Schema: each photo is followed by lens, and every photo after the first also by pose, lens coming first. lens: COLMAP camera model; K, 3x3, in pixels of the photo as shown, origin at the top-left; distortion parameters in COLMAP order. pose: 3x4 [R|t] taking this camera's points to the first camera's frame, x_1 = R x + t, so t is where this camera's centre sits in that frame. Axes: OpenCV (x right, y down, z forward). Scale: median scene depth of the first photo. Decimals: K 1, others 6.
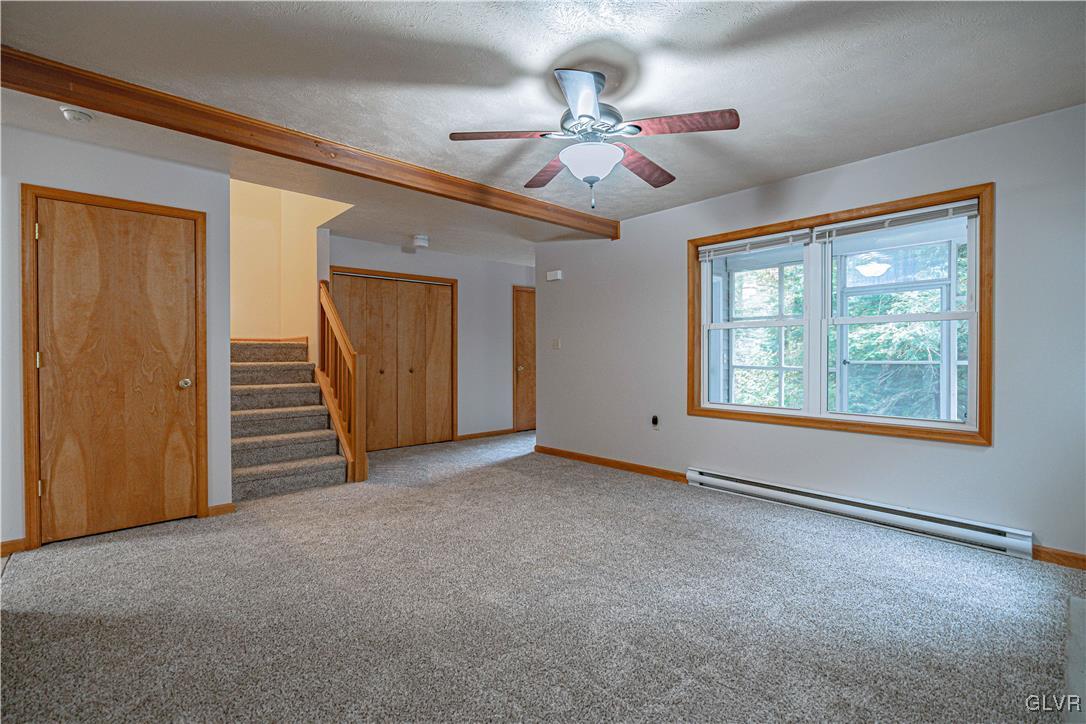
lens RADIAL K [[509.4, 0, 537.8], [0, 509.4, 354.8], [0, 0, 1]] dist [0.004003, 0.000278]
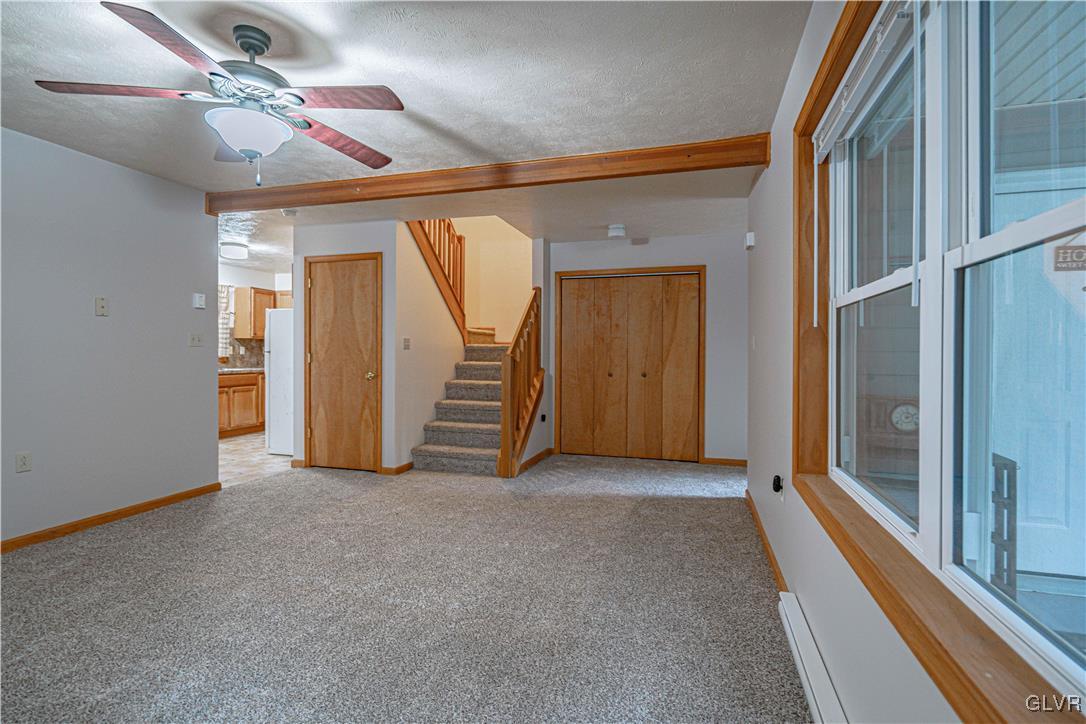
lens RADIAL K [[503.2, 0, 539.5], [0, 503.2, 350.8], [0, 0, 1]] dist [-0.031310, 0.000018]
pose [[0.517957, -0.000510, -0.855406, 0.623614], [-0.007725, 0.999956, -0.005274, -0.007415], [0.855372, 0.009340, 0.517931, 0.576775]]
